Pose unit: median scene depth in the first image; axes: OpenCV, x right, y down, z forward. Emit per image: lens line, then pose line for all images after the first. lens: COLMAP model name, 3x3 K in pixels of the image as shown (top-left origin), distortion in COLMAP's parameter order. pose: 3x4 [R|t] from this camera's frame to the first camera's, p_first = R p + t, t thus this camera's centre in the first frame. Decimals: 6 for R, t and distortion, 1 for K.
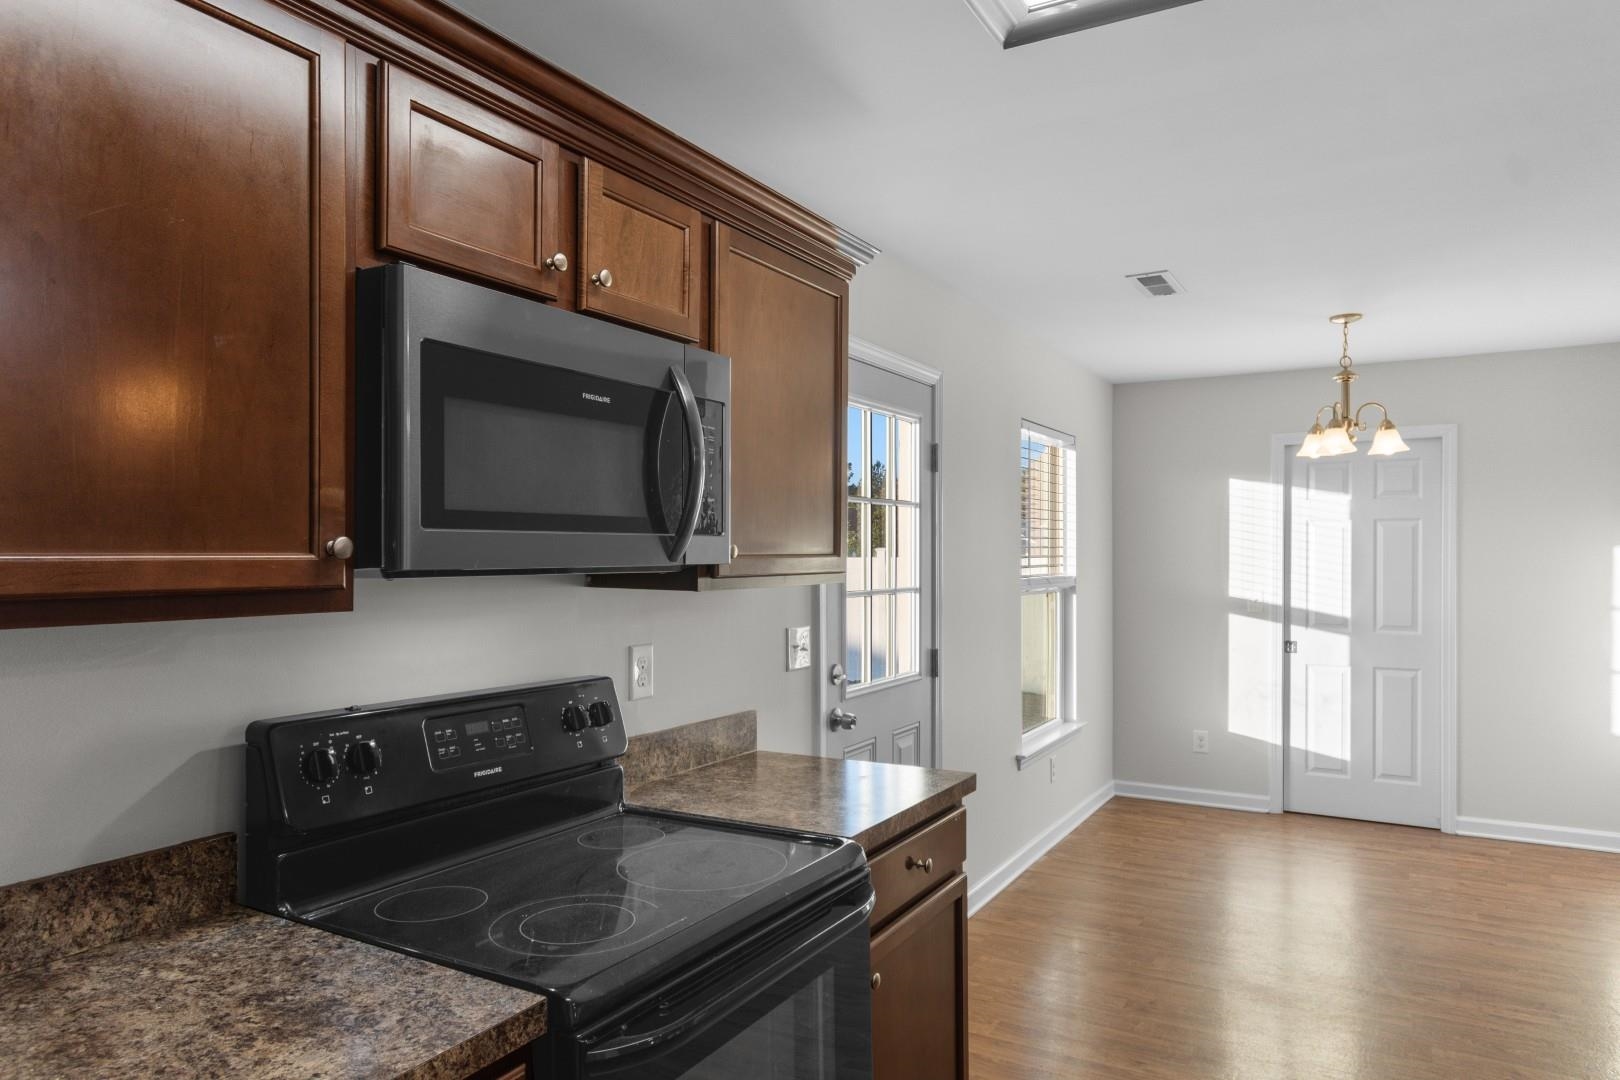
lens RADIAL K [[1023.9, 0, 804.4], [0, 1023.9, 566.0], [0, 0, 1]] dist [0.002269, 0.000964]
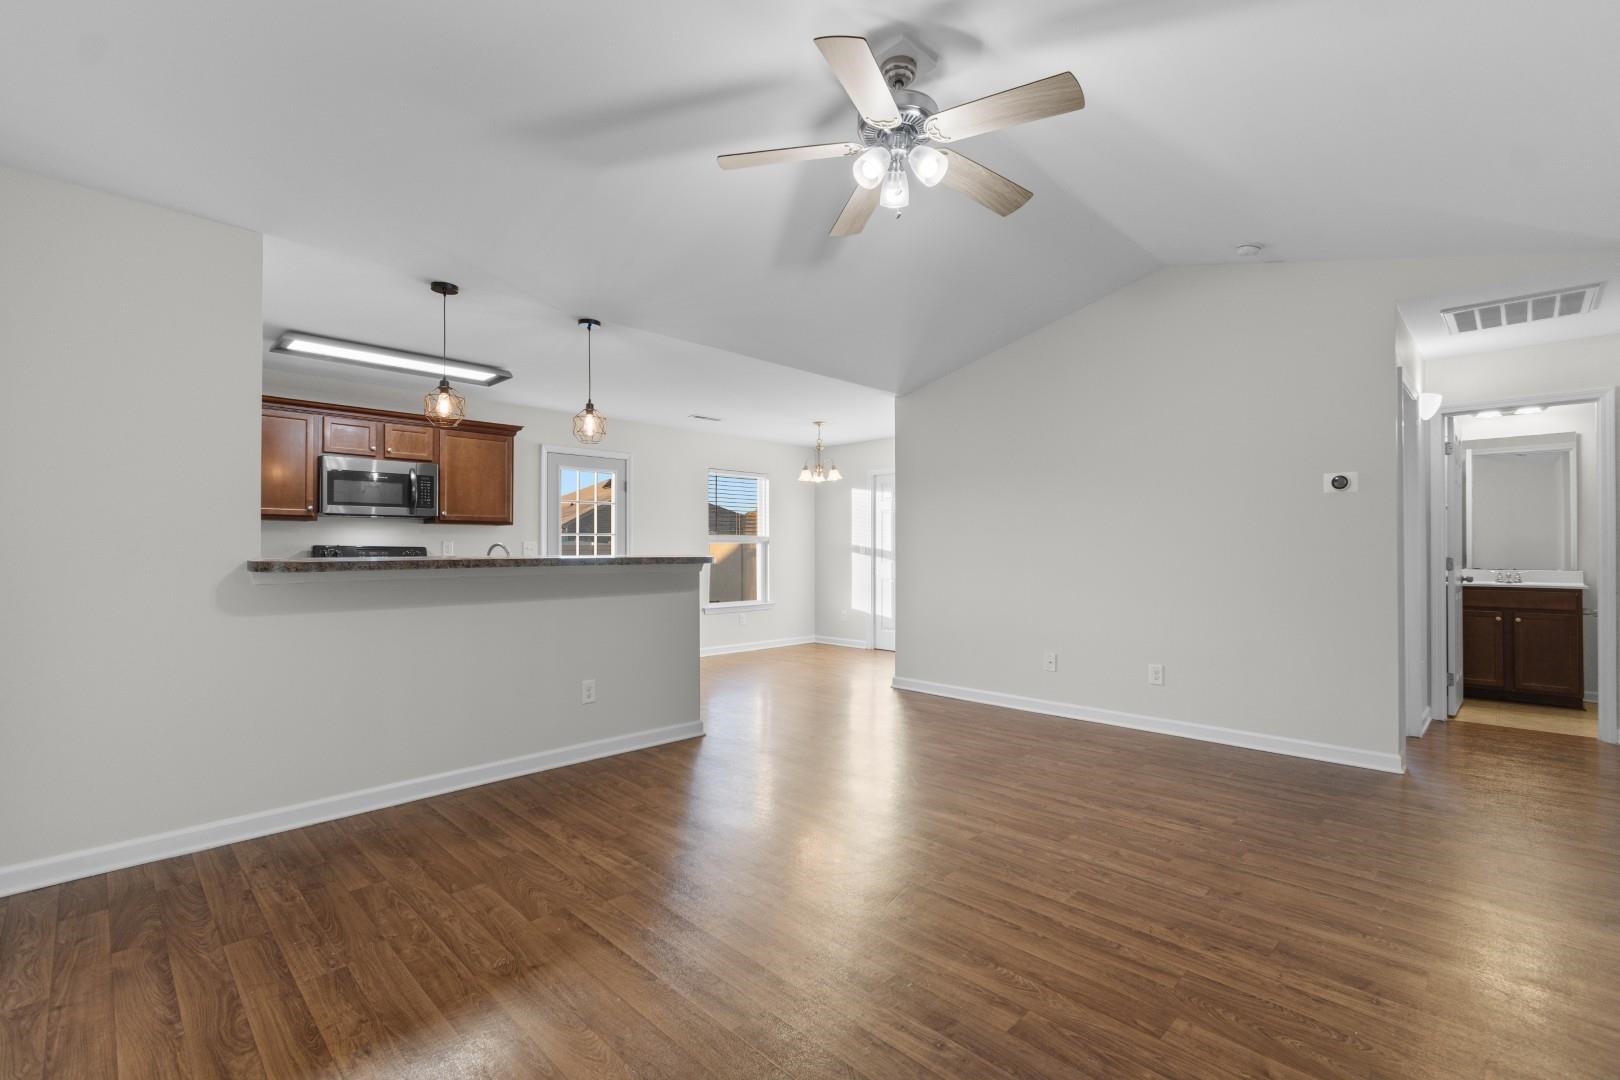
lens RADIAL K [[714.8, 0, 810.0], [0, 714.8, 540.0], [0, 0, 1]] dist [0.012565, -0.004074]
pose [[0.968096, -0.004641, -0.250538, 0.773456], [-0.000965, 0.999752, -0.022248, 0.058272], [0.250579, 0.021780, 0.967851, -0.509956]]
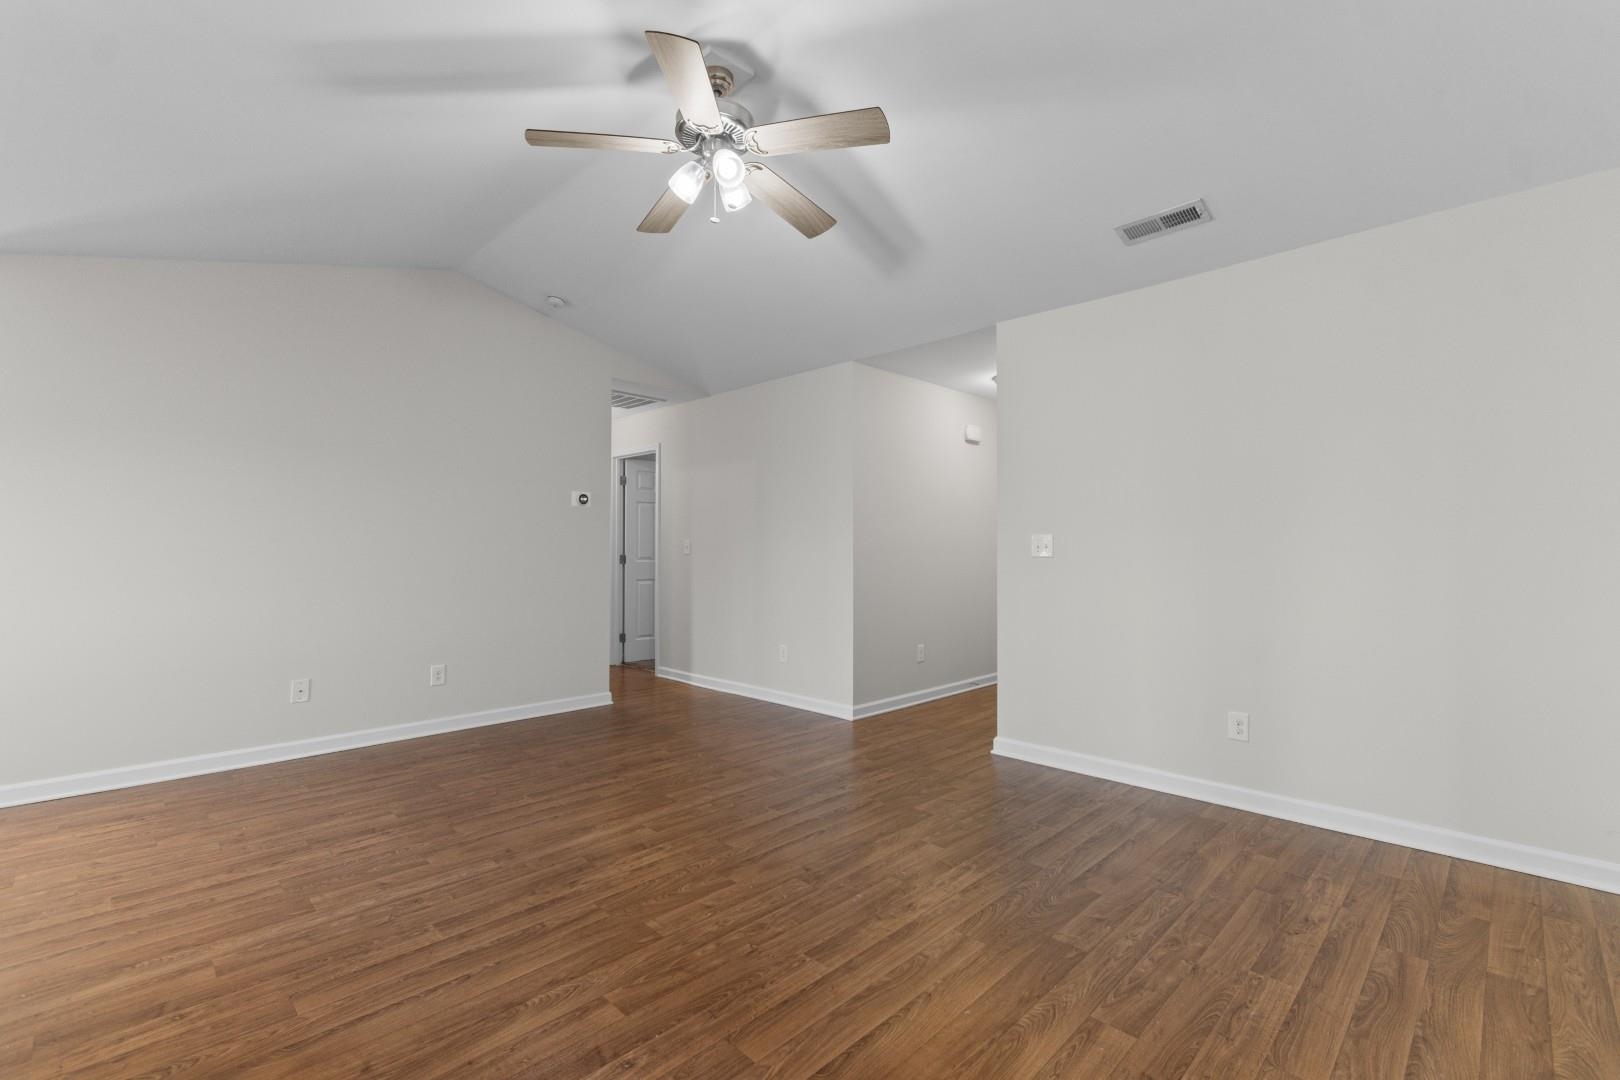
lens RADIAL K [[710.8, 0, 805.3], [0, 710.8, 548.2], [0, 0, 1]] dist [-0.001759, -0.000845]
pose [[0.254899, 0.001754, 0.966966, 0.474731], [0.009063, 0.999950, -0.004203, 0.057250], [-0.966925, 0.009835, 0.254870, -0.334753]]
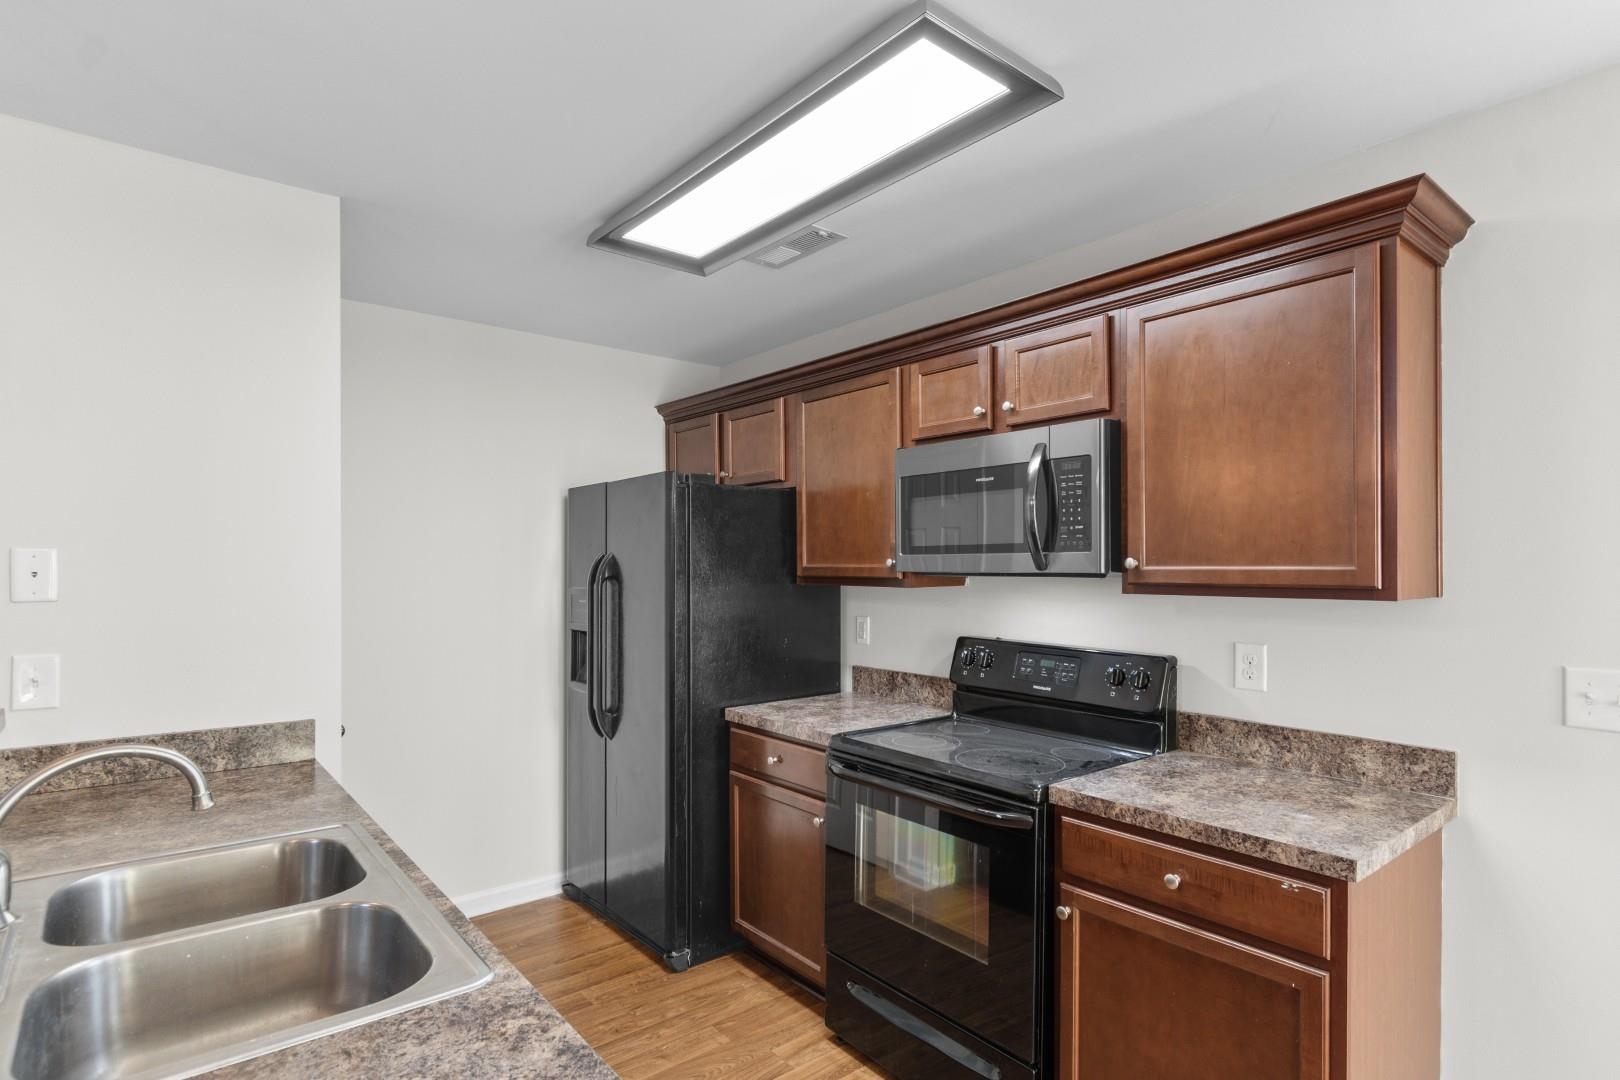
lens RADIAL K [[819.5, 0, 804.8], [0, 819.5, 564.2], [0, 0, 1]] dist [0.003102, 0.000247]
pose [[-0.351560, 0.004220, -0.936156, 0.401507], [-0.007015, 0.999950, 0.007142, -0.006804], [0.936139, 0.009078, -0.351513, 0.386795]]
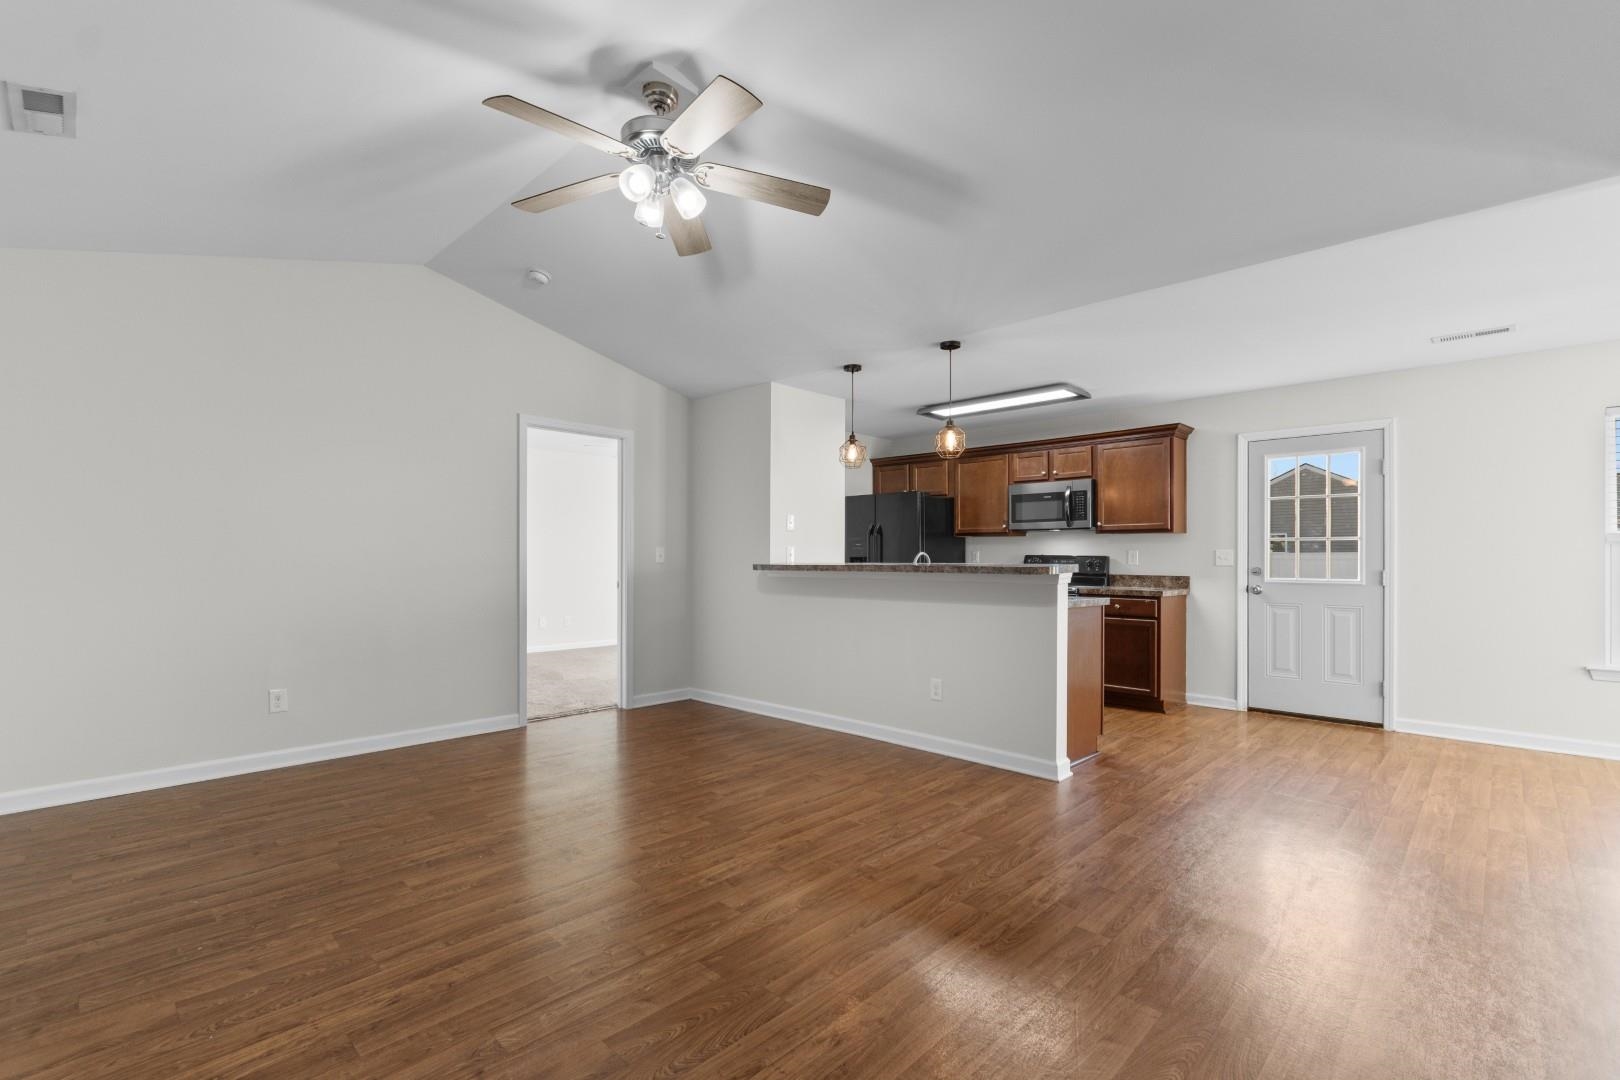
lens RADIAL K [[719.6, 0, 806.7], [0, 719.6, 559.5], [0, 0, 1]] dist [0.009506, -0.000221]
pose [[-0.237238, 0.002289, -0.971449, 1.189563], [-0.012529, 0.999907, 0.005416, 0.050606], [0.971371, 0.013456, -0.237187, 0.216413]]
